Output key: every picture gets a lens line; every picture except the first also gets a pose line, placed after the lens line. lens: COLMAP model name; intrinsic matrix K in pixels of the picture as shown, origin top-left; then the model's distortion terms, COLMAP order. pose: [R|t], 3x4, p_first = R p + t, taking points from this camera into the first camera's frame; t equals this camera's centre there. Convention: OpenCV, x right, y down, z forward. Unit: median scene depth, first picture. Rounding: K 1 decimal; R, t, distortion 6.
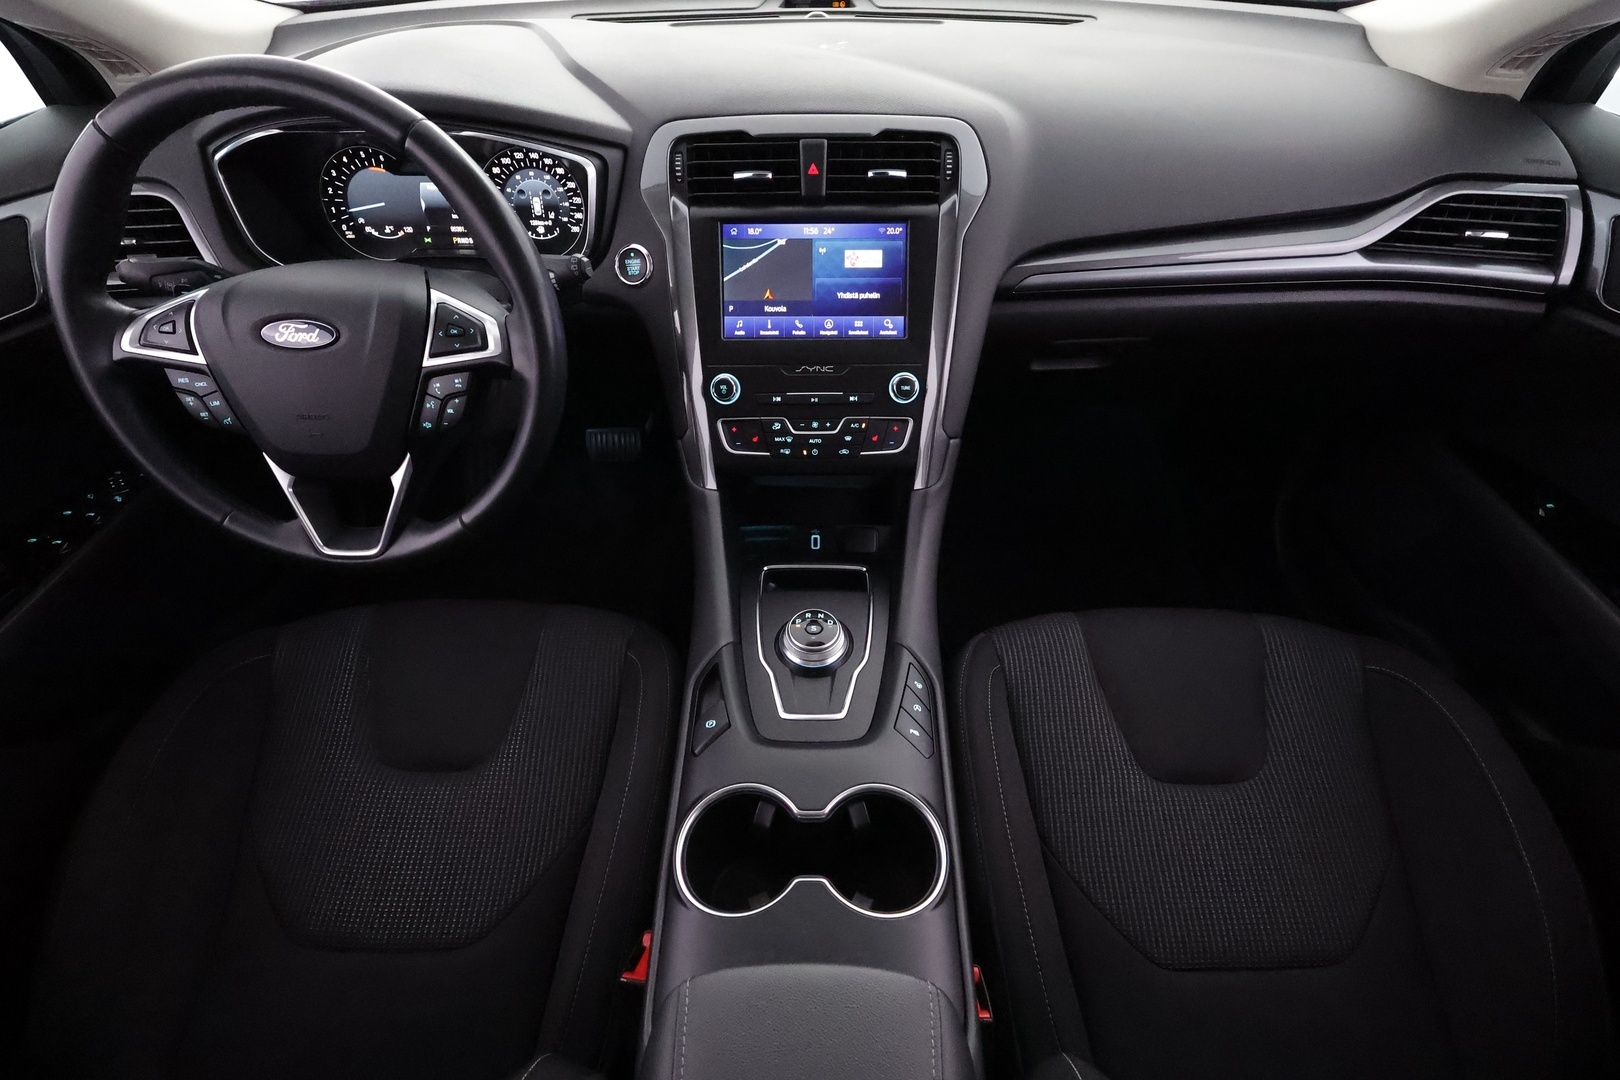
lens RADIAL K [[759.8, 0, 829.7], [0, 759.8, 541.1], [0, 0, 1]] dist [0.000931, 0.001342]
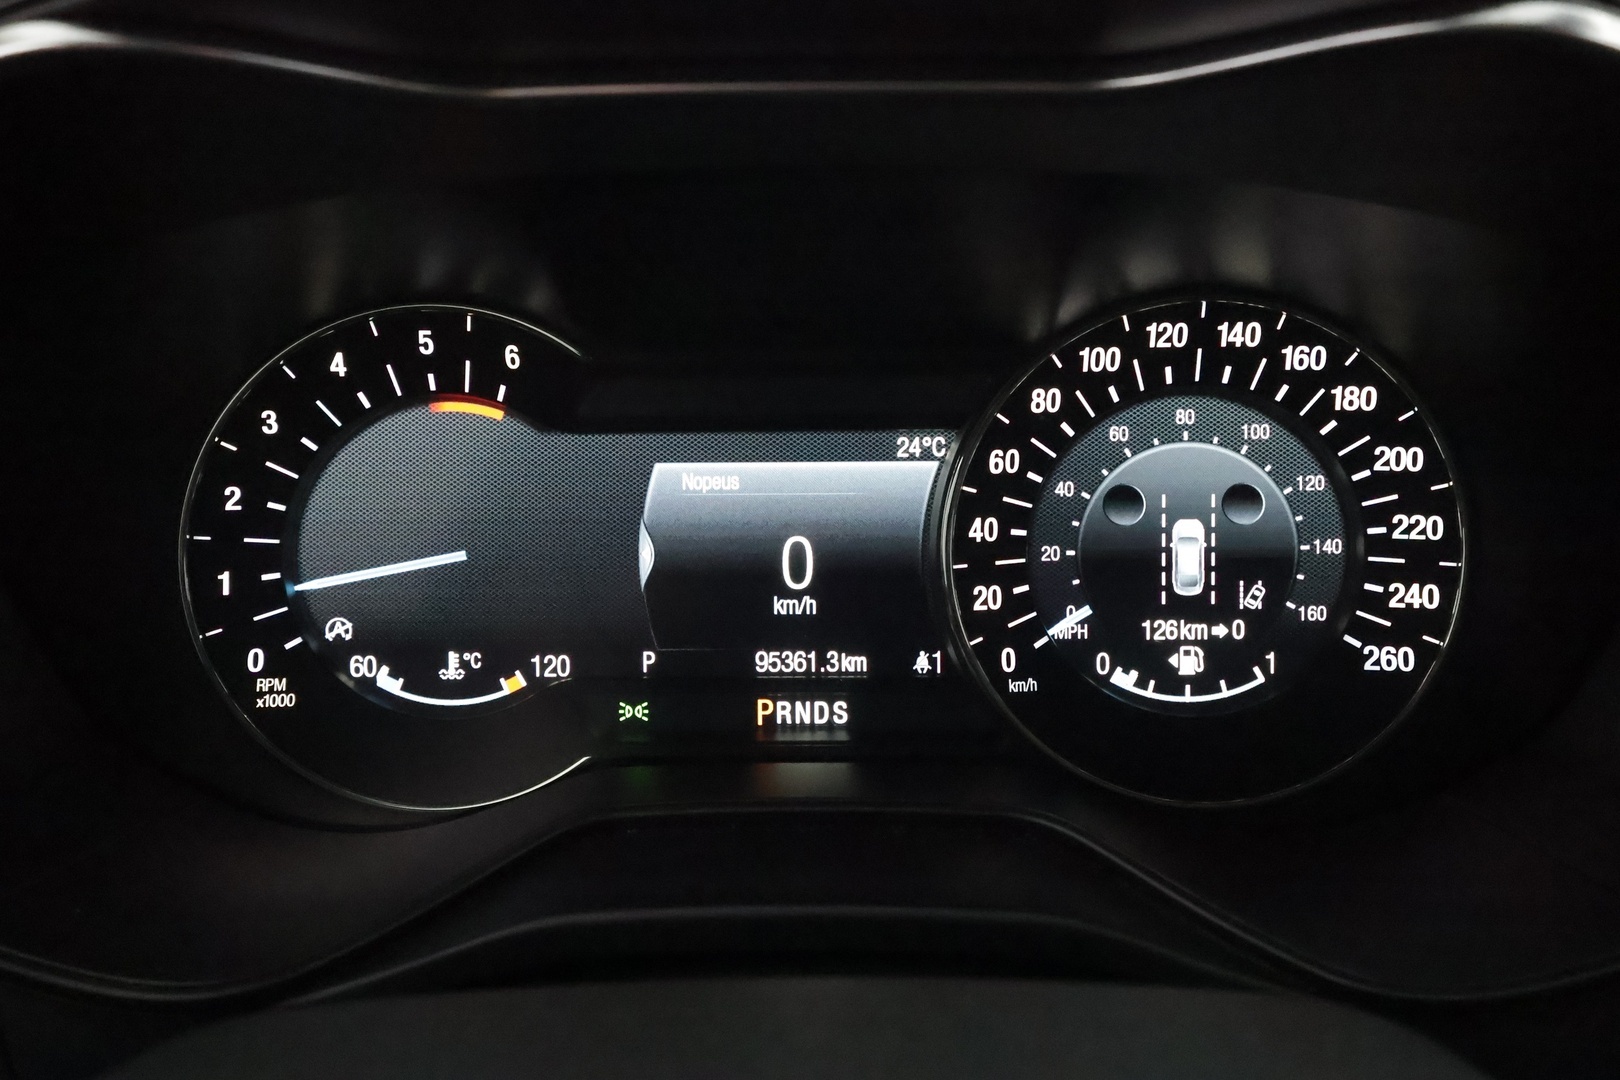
lens RADIAL K [[1280.2, 0, 804.7], [0, 1280.2, 539.7], [0, 0, 1]] dist [-0.000218, -0.006486]
pose [[0.999870, -0.010357, -0.012378, -0.519738], [0.003850, 0.897835, -0.440315, -0.309512], [0.015674, 0.440210, 0.897758, 0.725332]]
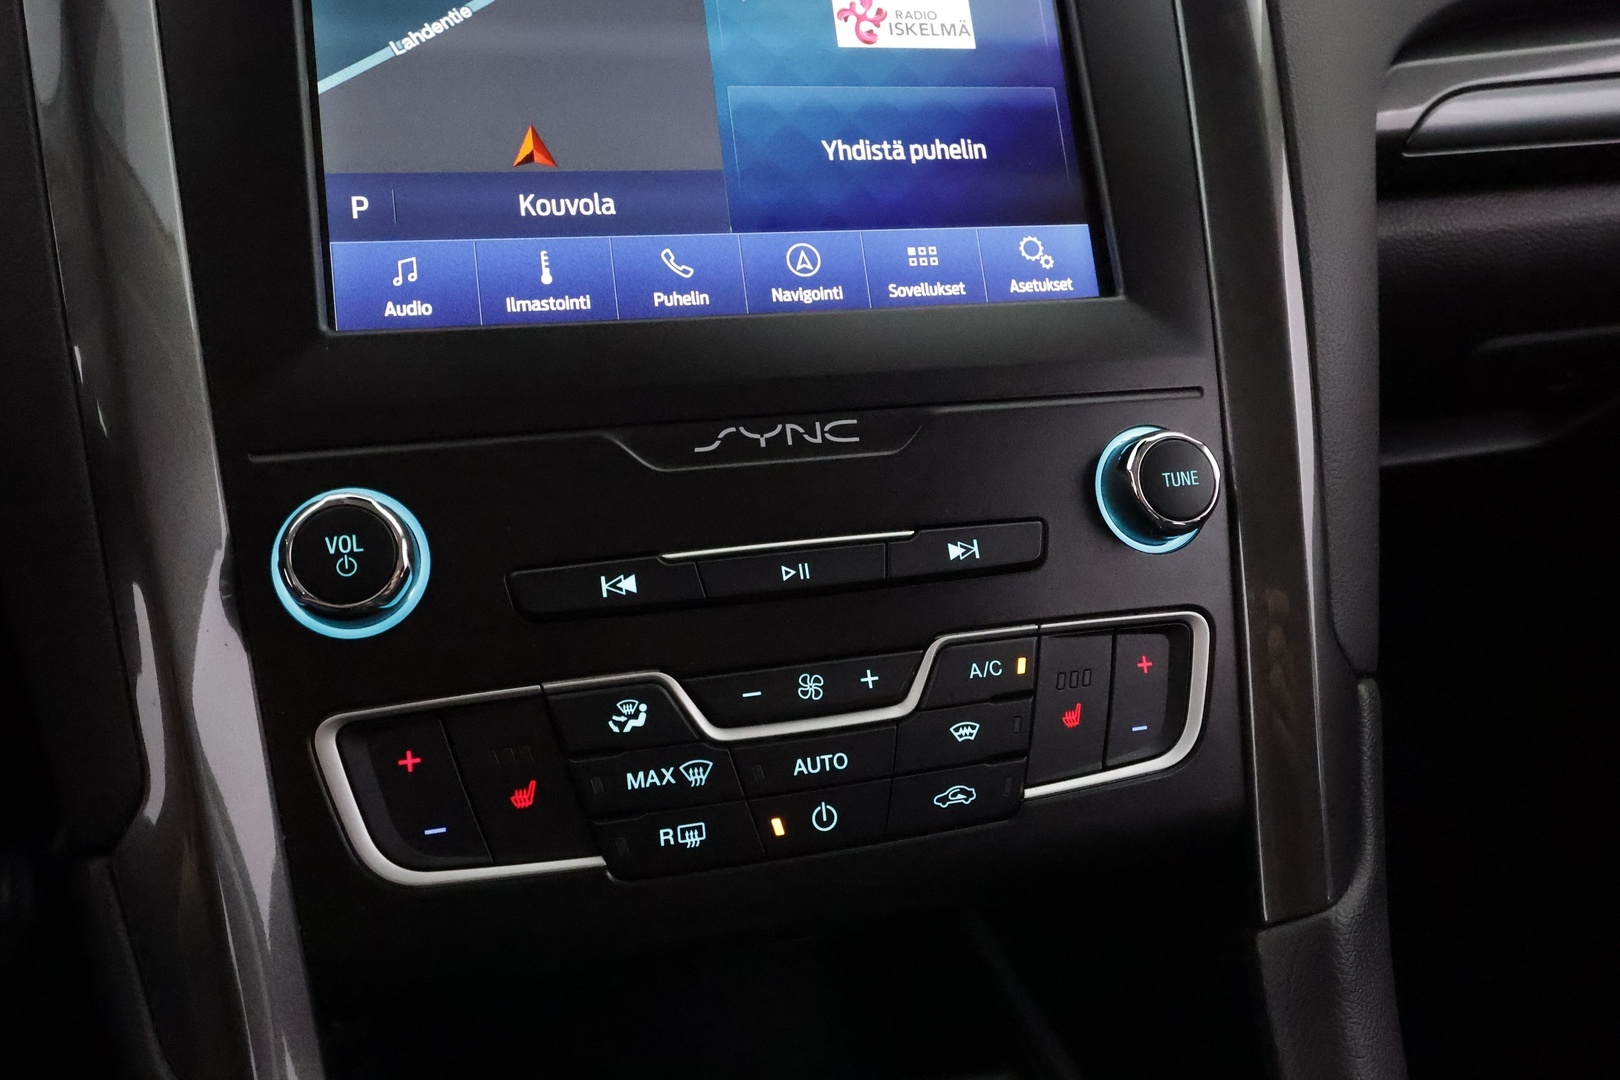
lens RADIAL K [[1280.2, 0, 812.5], [0, 1280.2, 542.4], [0, 0, 1]] dist [-0.000218, -0.006486]
pose [[0.954801, -0.082402, 0.285597, -0.117986], [0.176197, 0.930709, -0.320522, -0.077335], [-0.239396, 0.356356, 0.903161, 0.670771]]
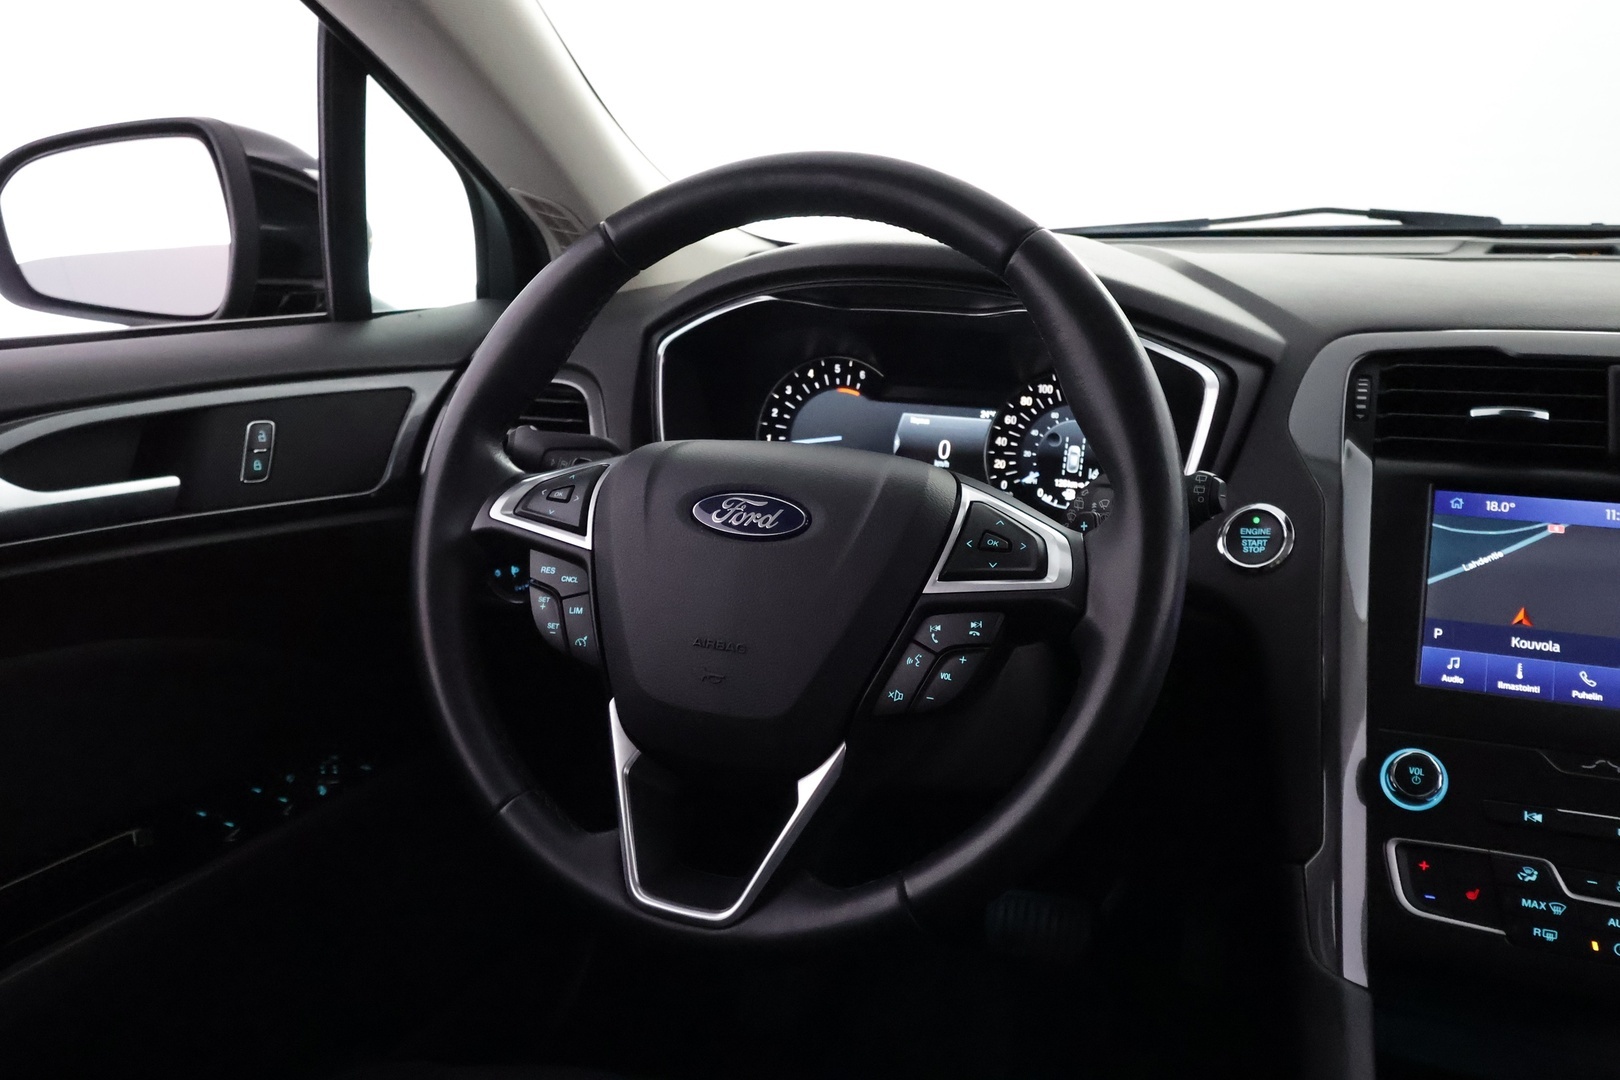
lens RADIAL K [[1280.2, 0, 808.1], [0, 1280.2, 530.7], [0, 0, 1]] dist [-0.000218, -0.006486]
pose [[0.926491, 0.100282, -0.362710, -0.216720], [-0.270536, 0.847467, -0.456738, 0.146800], [0.261582, 0.521290, 0.812300, 0.145541]]
